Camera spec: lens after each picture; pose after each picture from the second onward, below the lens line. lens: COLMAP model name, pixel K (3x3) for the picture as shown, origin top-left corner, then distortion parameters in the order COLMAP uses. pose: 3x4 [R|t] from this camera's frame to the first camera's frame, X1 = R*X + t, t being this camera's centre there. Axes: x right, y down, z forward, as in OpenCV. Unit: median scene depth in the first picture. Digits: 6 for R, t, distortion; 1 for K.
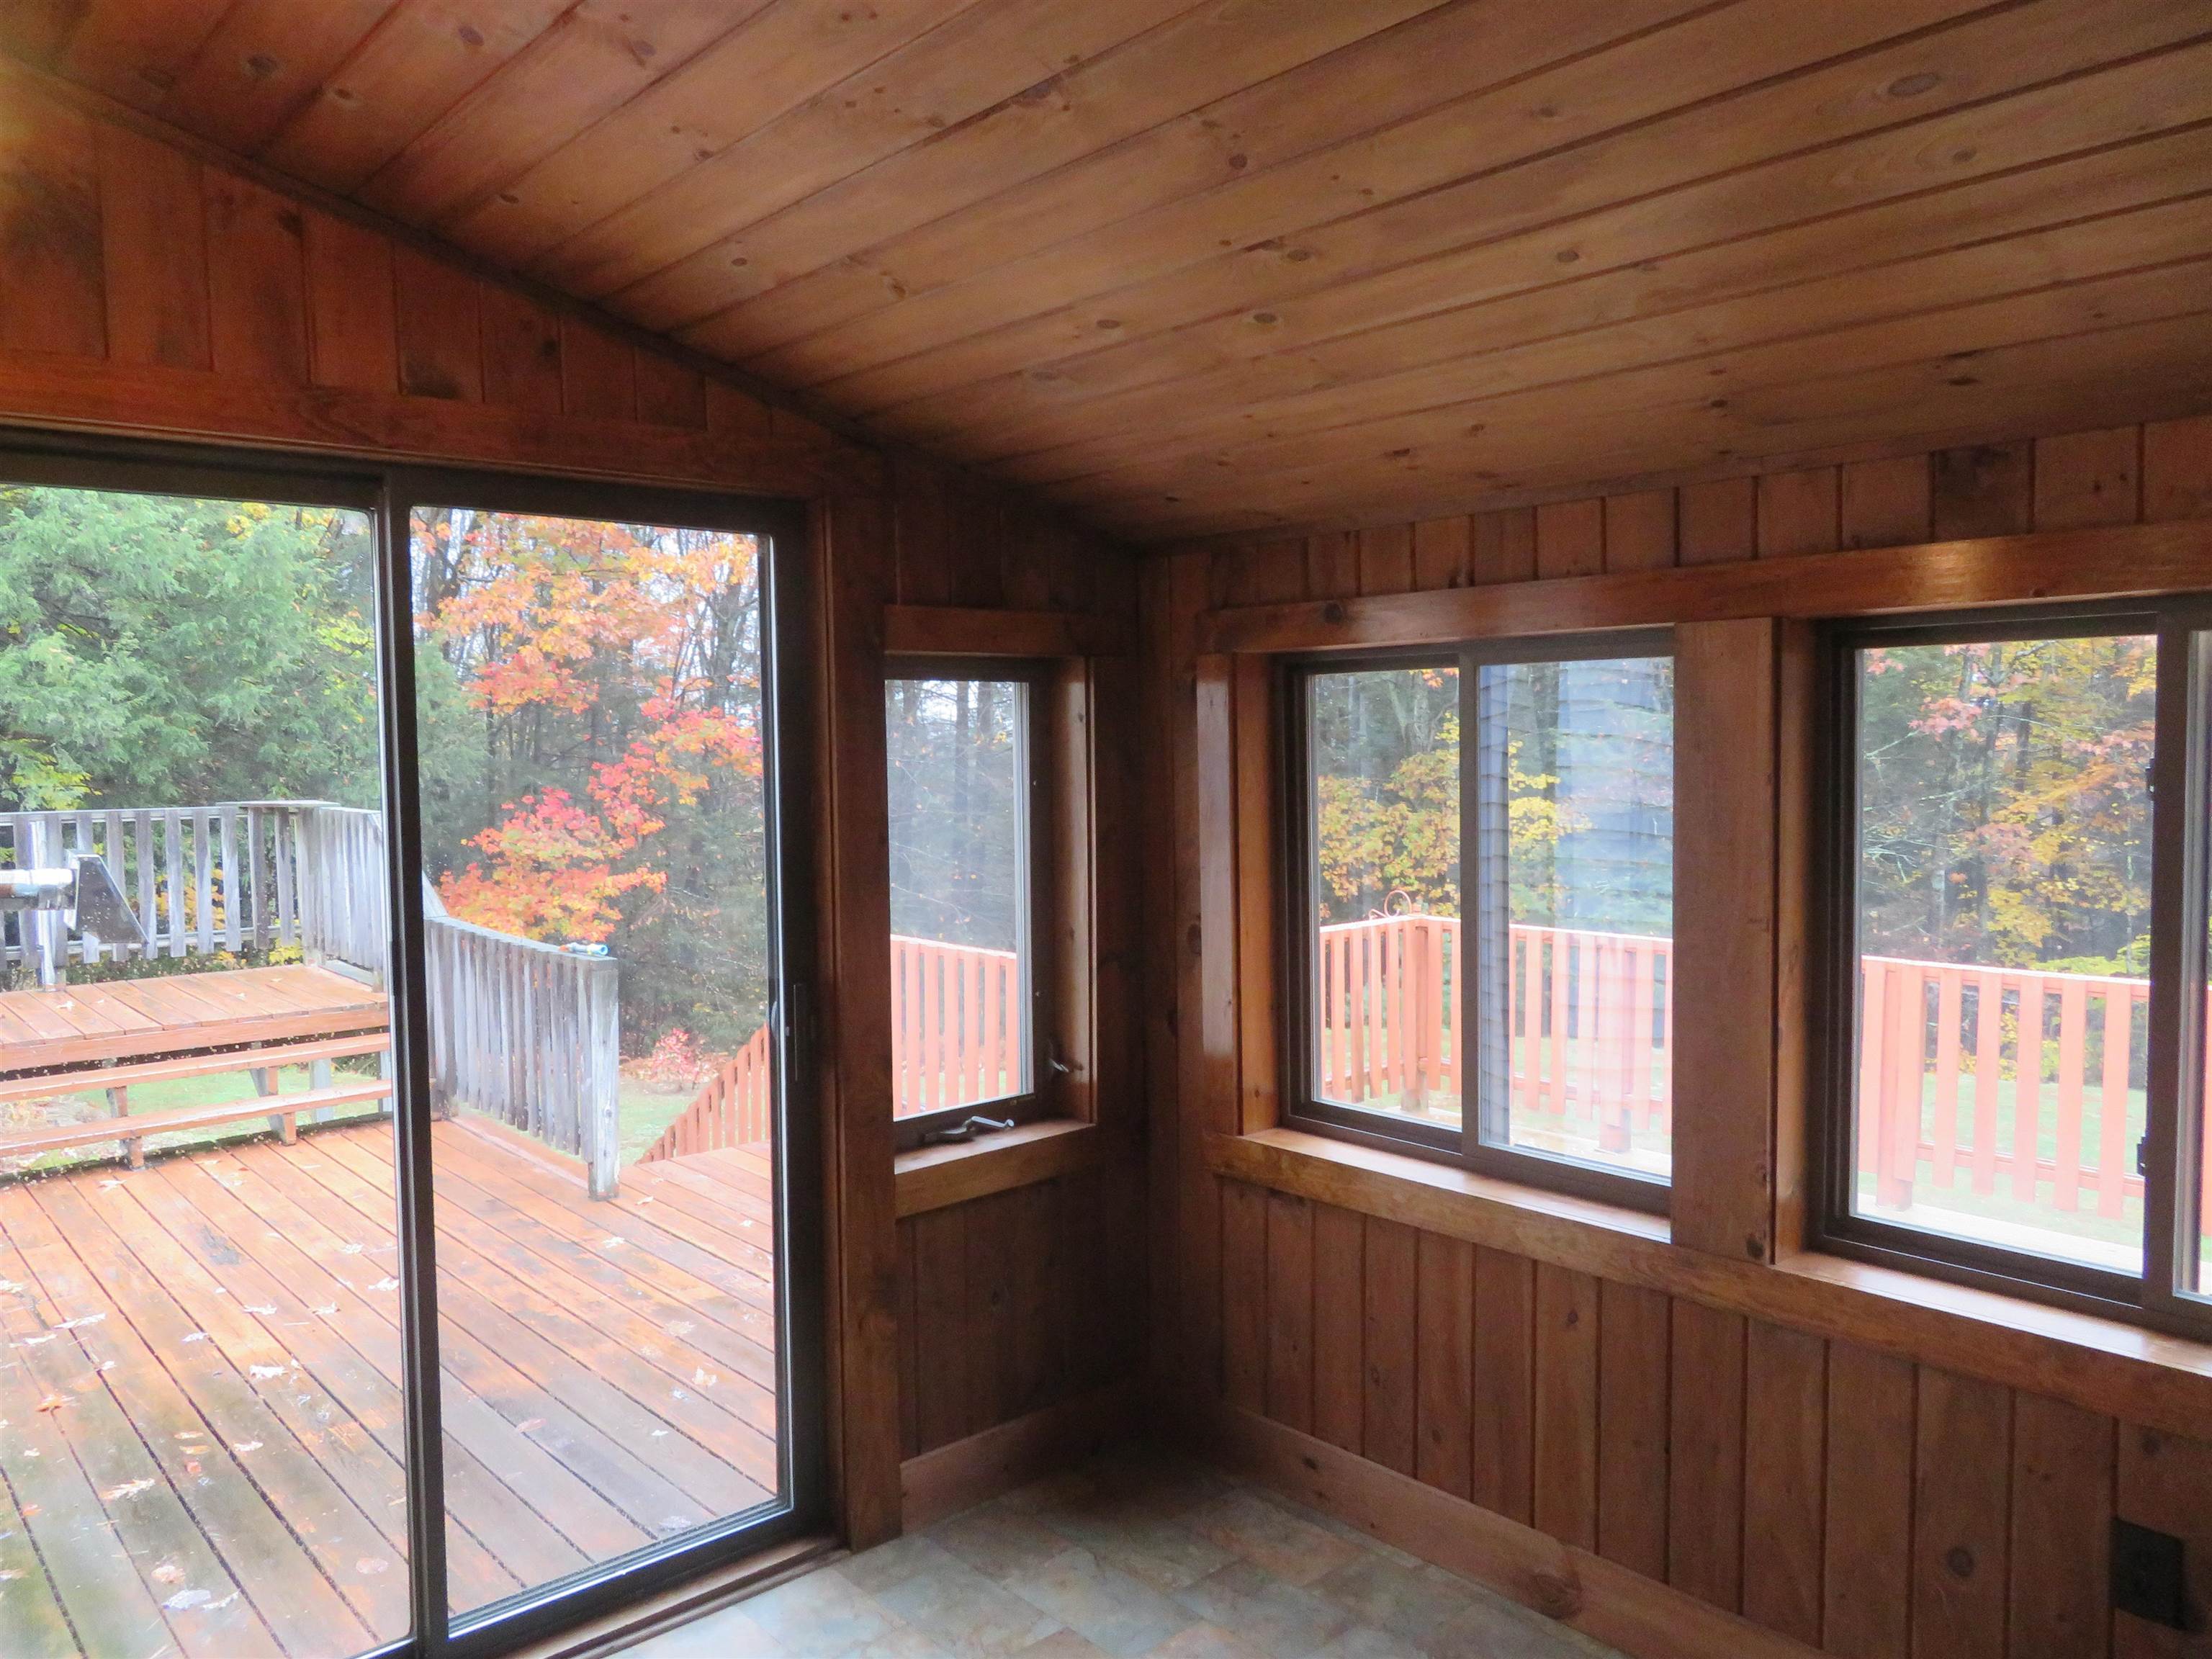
lens RADIAL K [[1573.8, 0, 1111.9], [0, 1573.8, 824.9], [0, 0, 1]] dist [-0.020266, 0.012985]
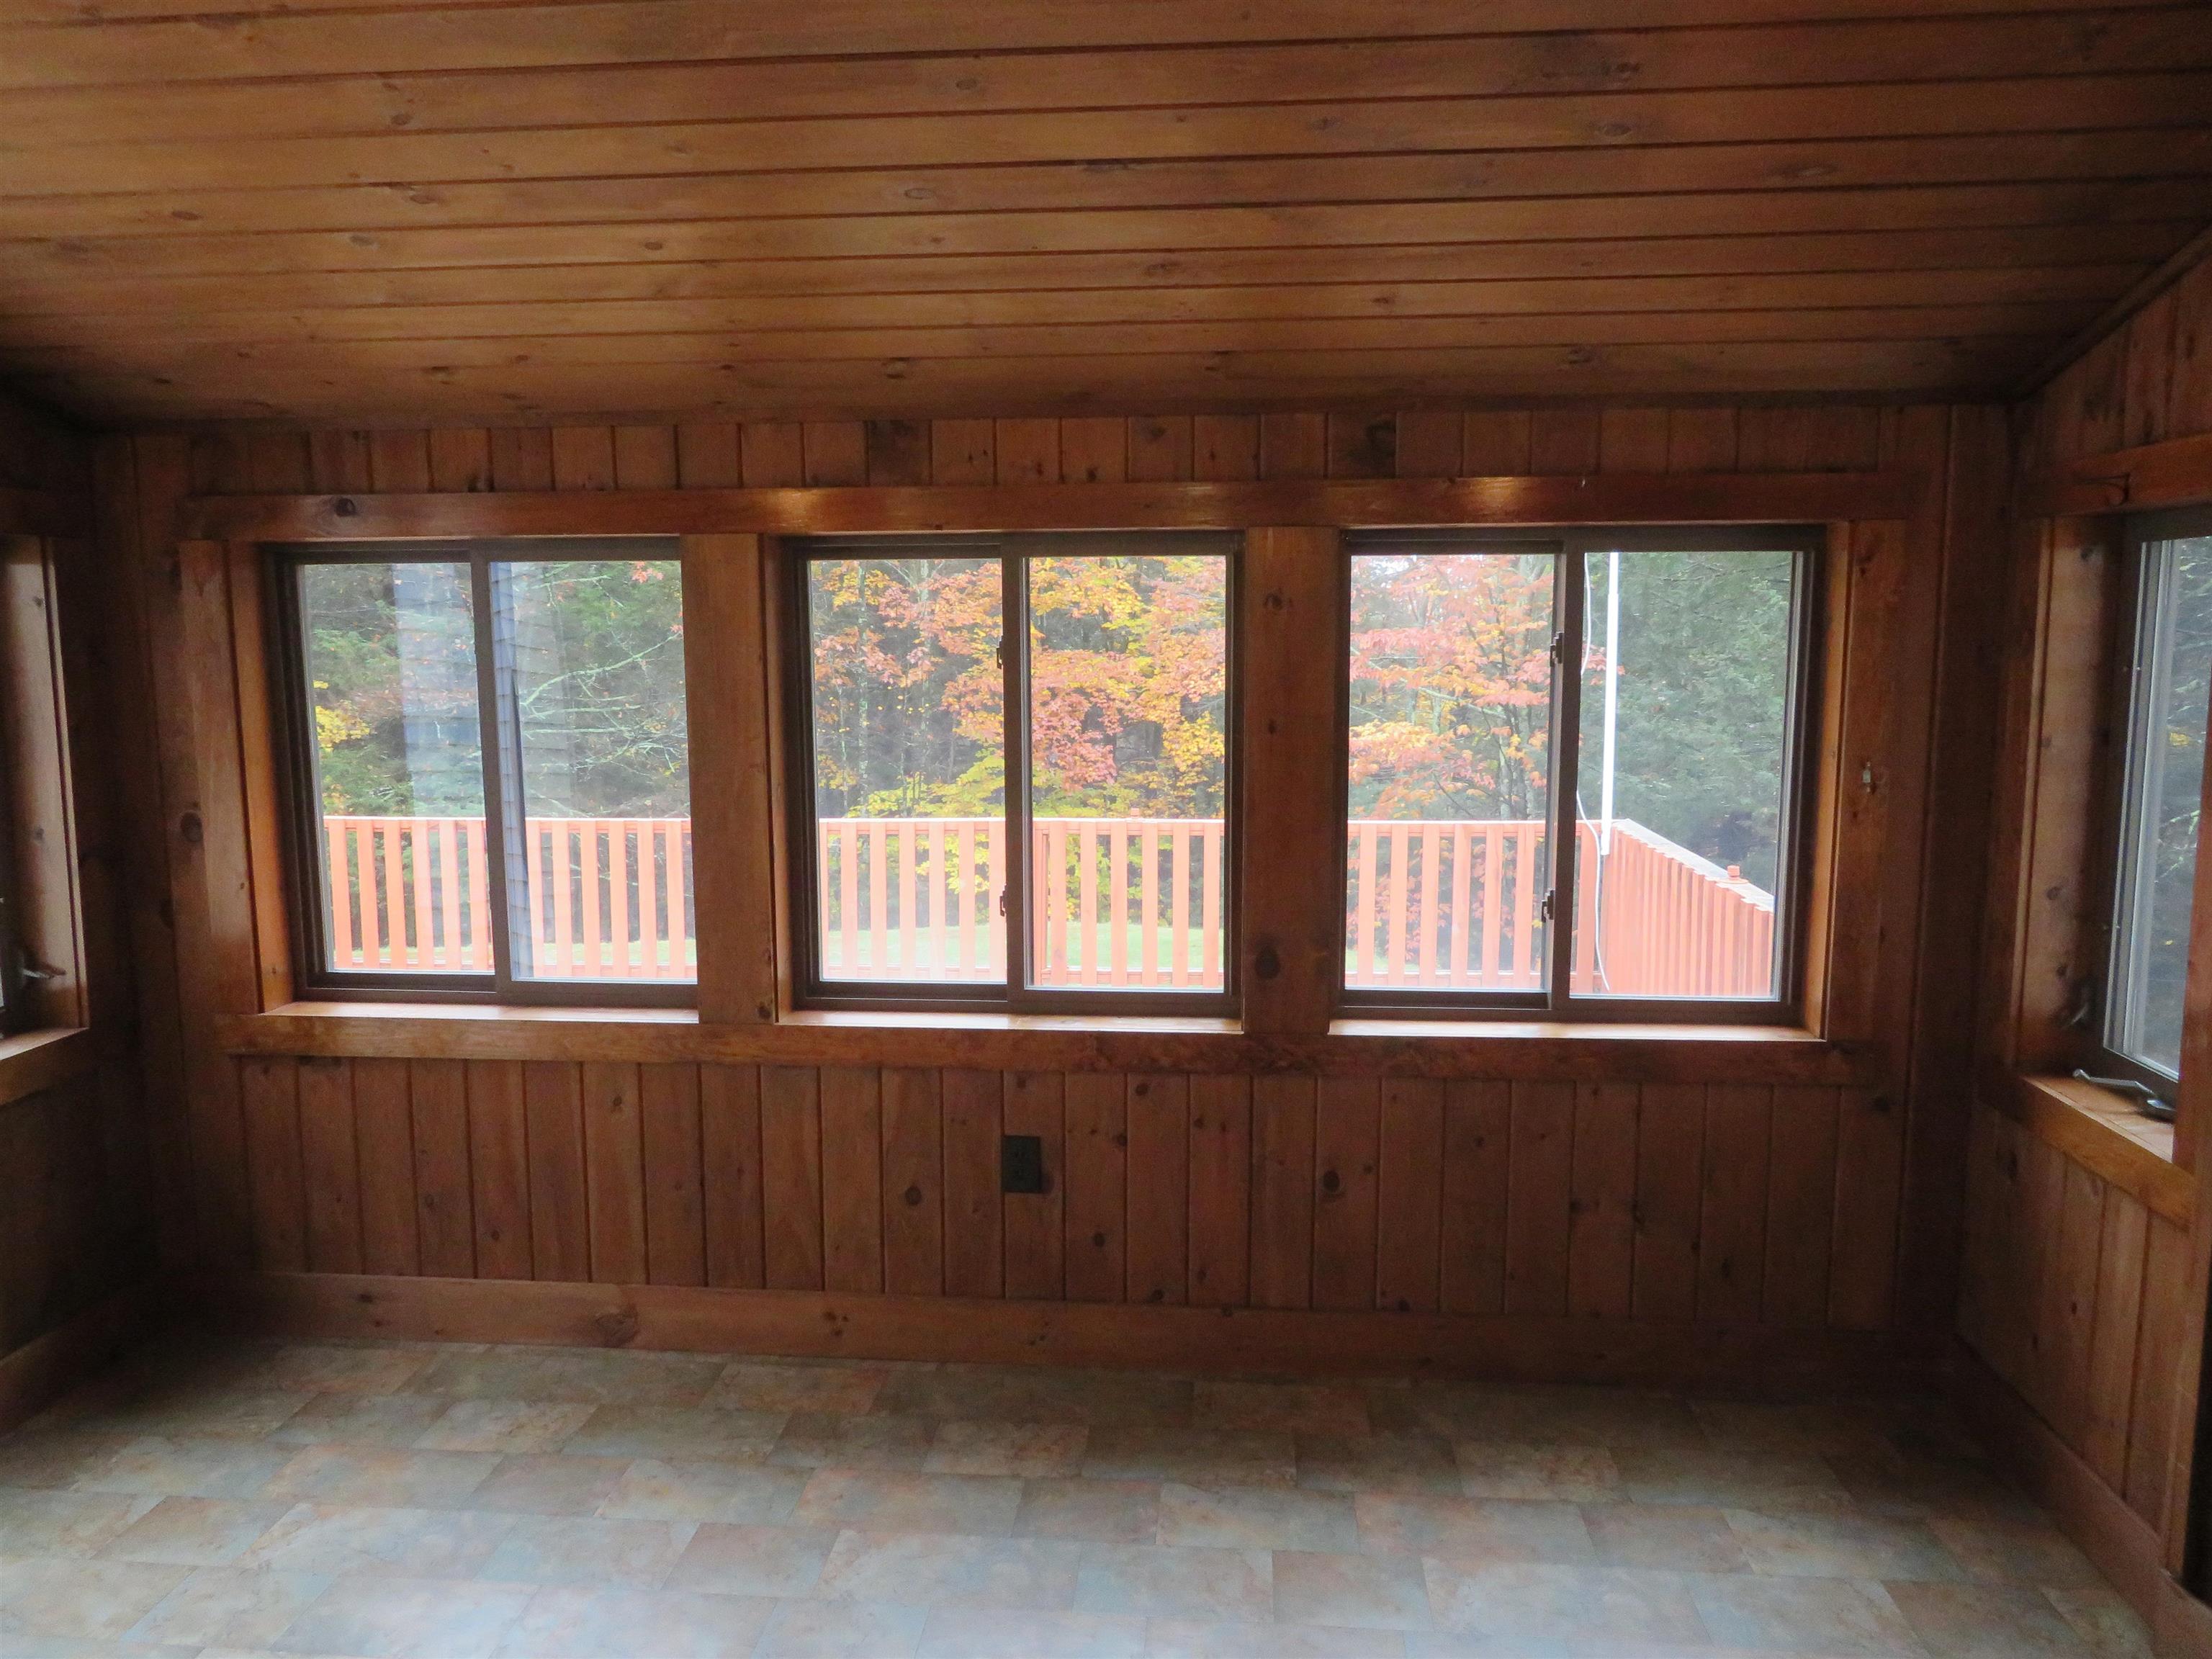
lens RADIAL K [[1573.8, 0, 1105.9], [0, 1573.8, 828.2], [0, 0, 1]] dist [-0.020266, 0.012985]
pose [[0.730125, -0.075167, 0.679167, -0.242330], [0.032521, 0.996627, 0.075341, 0.021037], [-0.682539, -0.032921, 0.730107, -0.147712]]
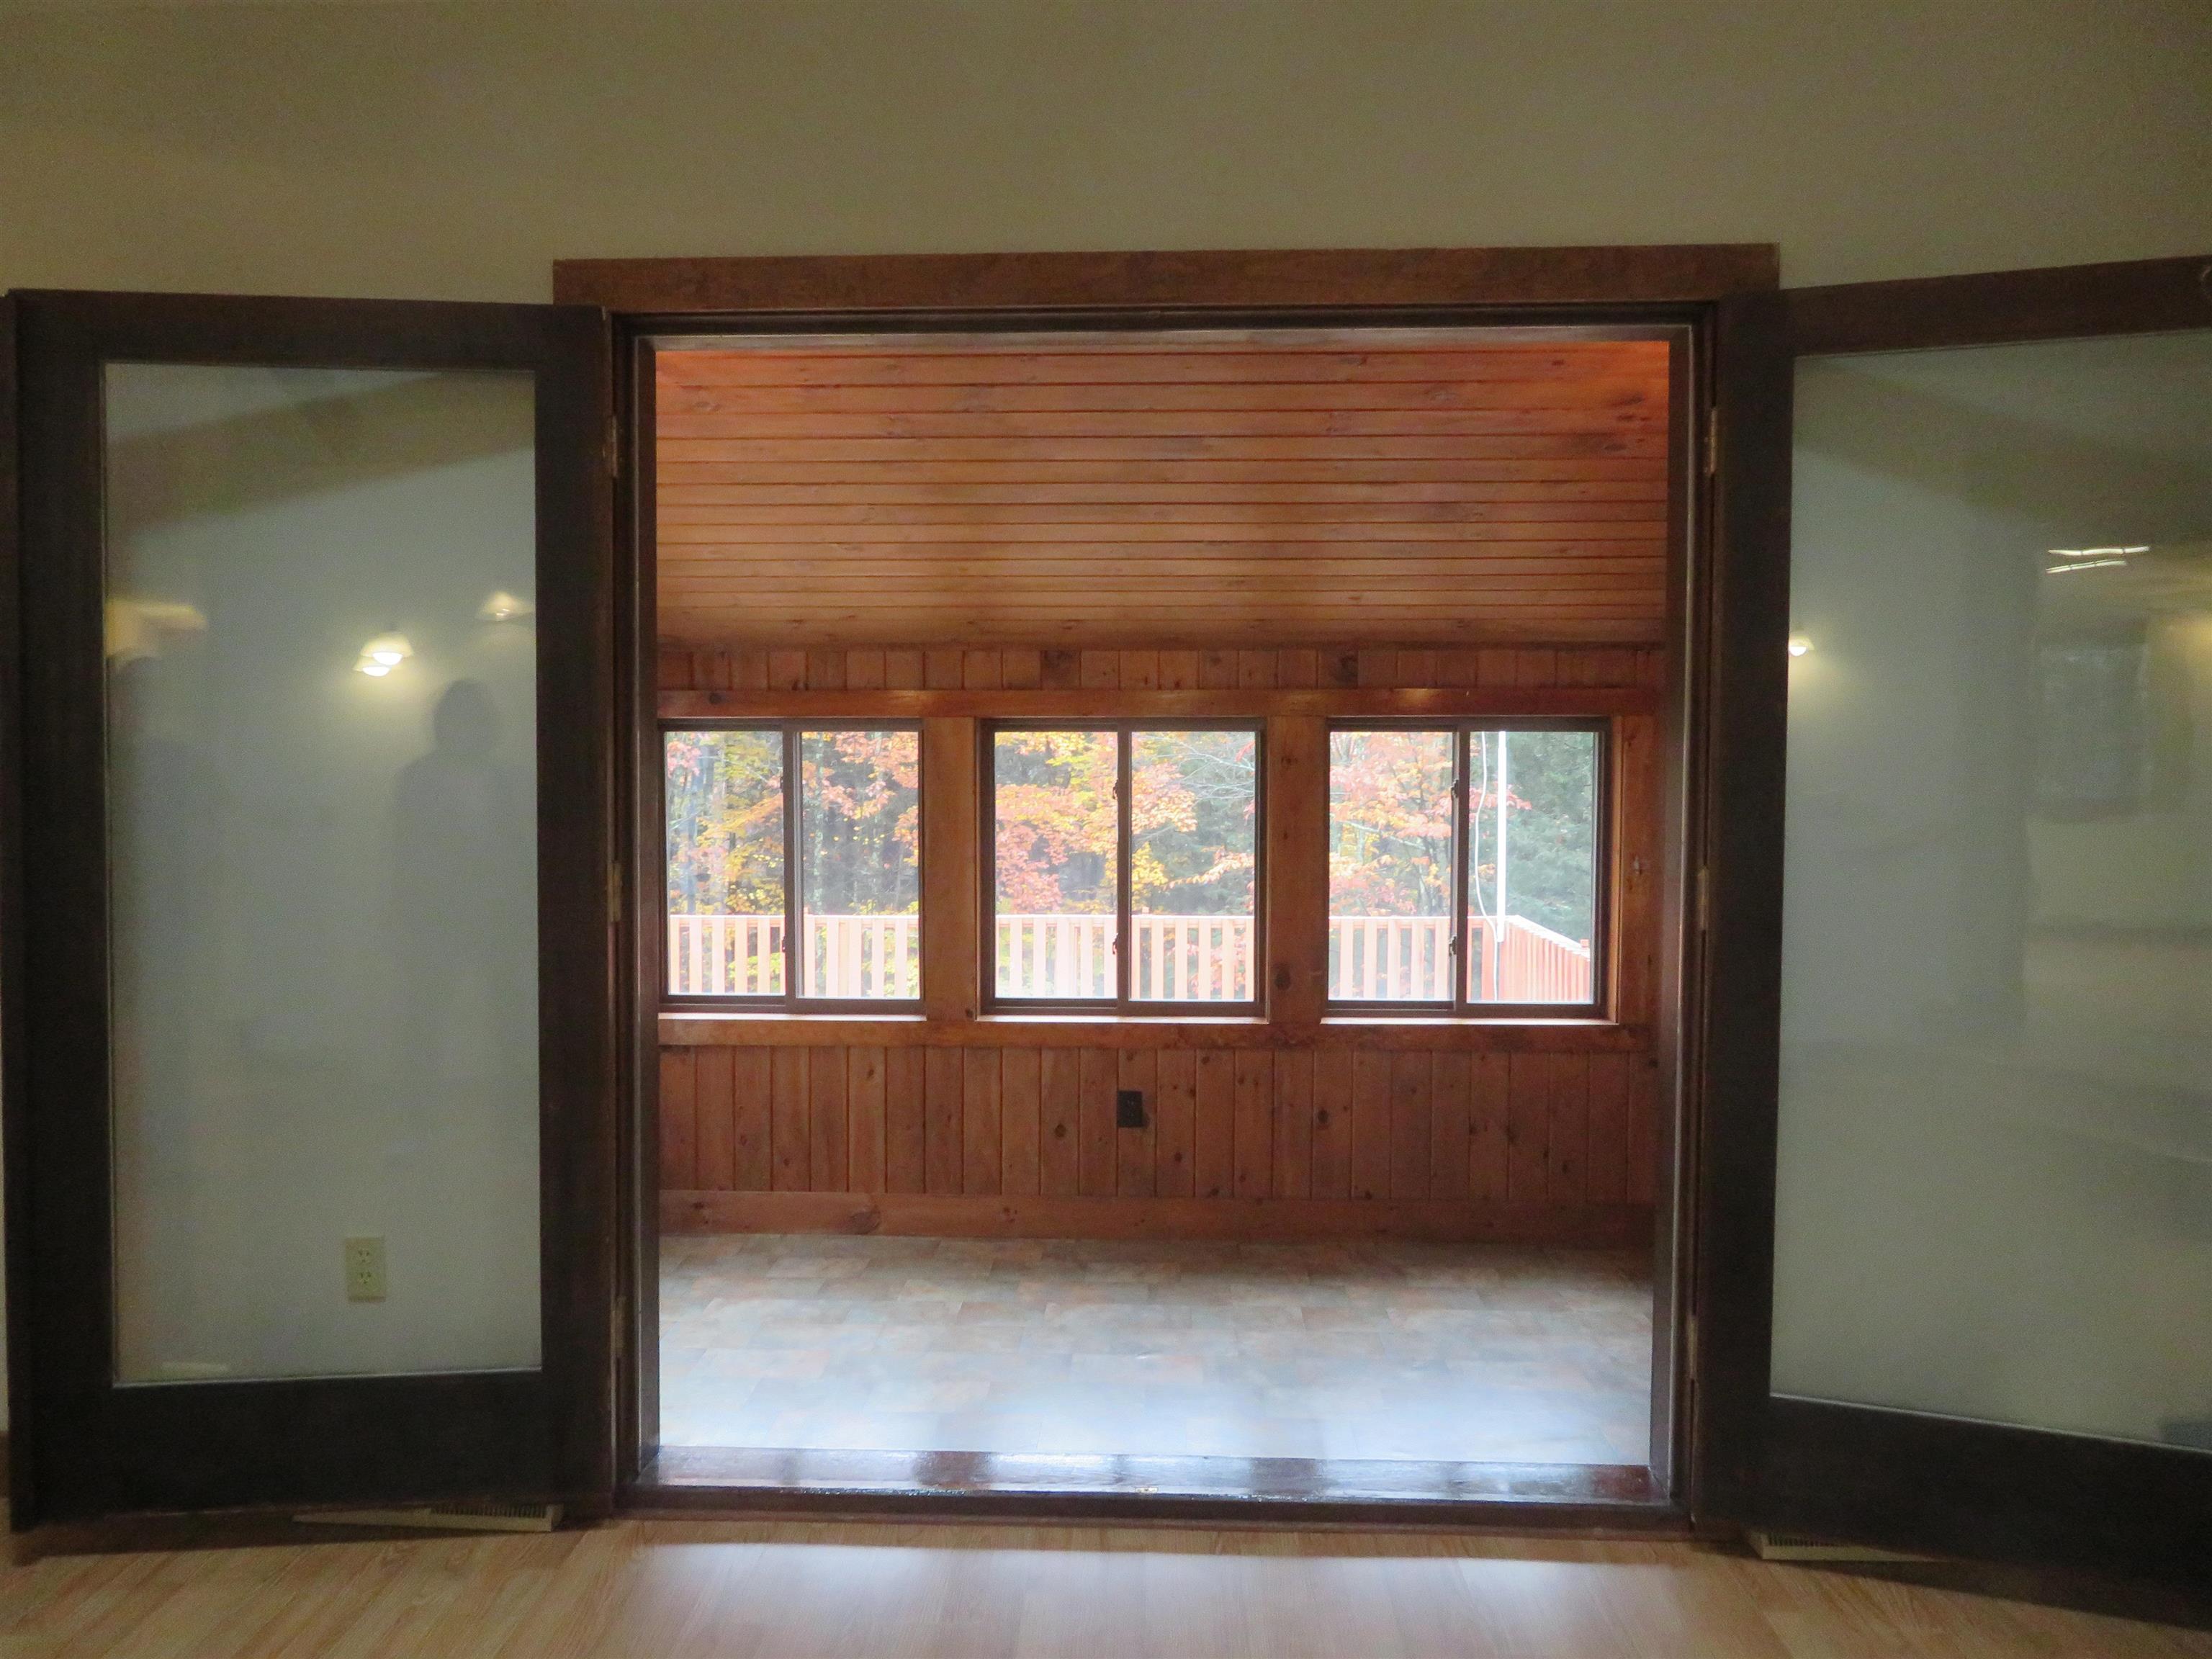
lens RADIAL K [[1573.8, 0, 1108.0], [0, 1573.8, 830.6], [0, 0, 1]] dist [-0.020266, 0.012985]
pose [[0.695203, -0.015984, 0.718636, -0.879024], [0.029709, 0.999537, -0.006508, 0.037817], [-0.718199, 0.025874, 0.695356, -0.554851]]
